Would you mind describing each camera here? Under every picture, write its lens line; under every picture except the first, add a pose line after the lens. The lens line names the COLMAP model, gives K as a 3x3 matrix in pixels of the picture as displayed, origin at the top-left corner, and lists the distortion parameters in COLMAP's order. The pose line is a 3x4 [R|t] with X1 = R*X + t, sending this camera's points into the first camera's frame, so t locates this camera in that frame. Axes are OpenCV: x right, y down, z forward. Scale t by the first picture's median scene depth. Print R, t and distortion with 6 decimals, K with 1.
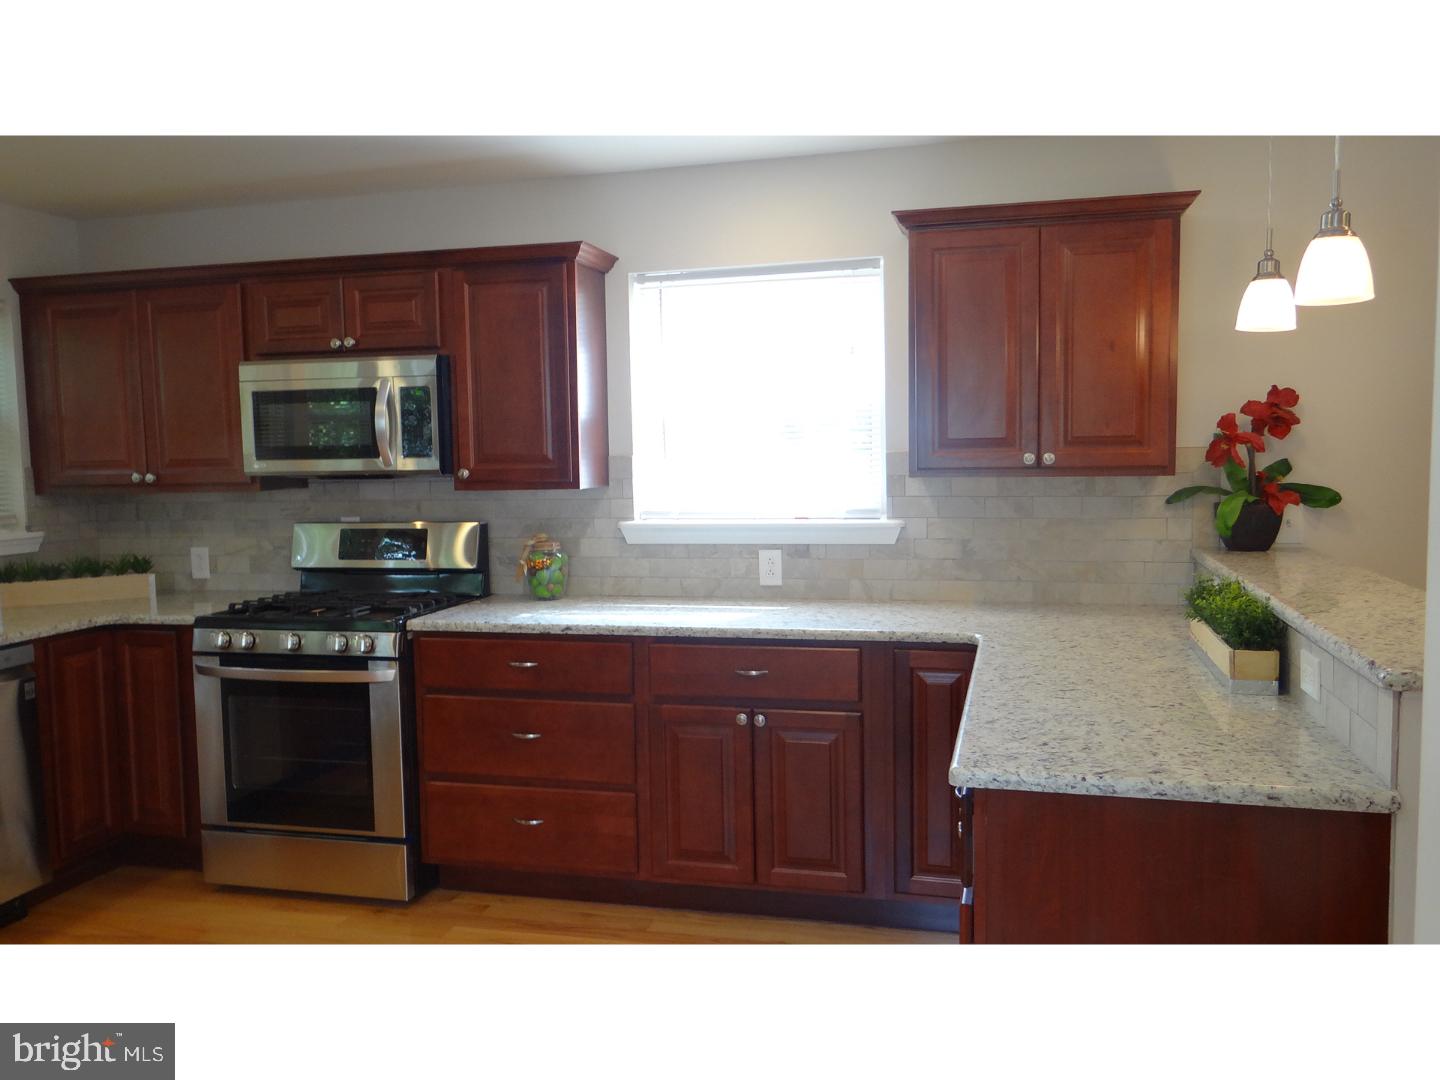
lens RADIAL K [[1149.1, 0, 726.2], [0, 1149.1, 540.4], [0, 0, 1]] dist [-0.016559, -0.002105]
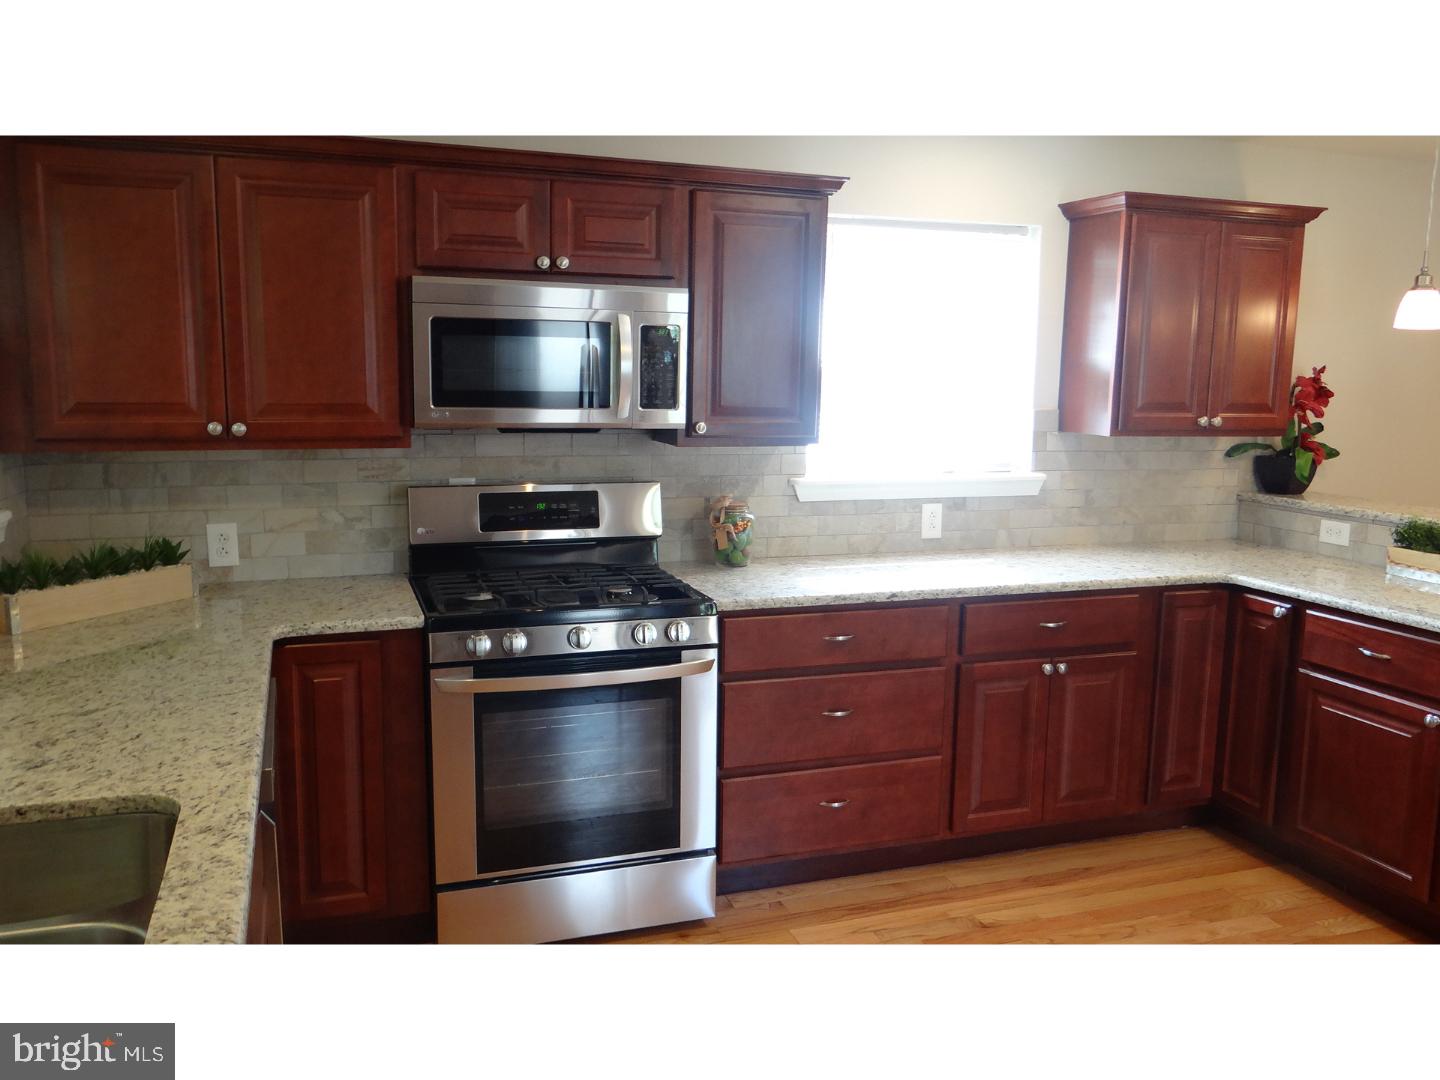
lens RADIAL K [[1149.1, 0, 720.3], [0, 1149.1, 546.4], [0, 0, 1]] dist [-0.016559, -0.002105]
pose [[0.829648, -0.053364, 0.555731, -0.689688], [0.015073, 0.997199, 0.073255, -0.031685], [-0.558084, -0.052399, 0.828128, 0.258512]]
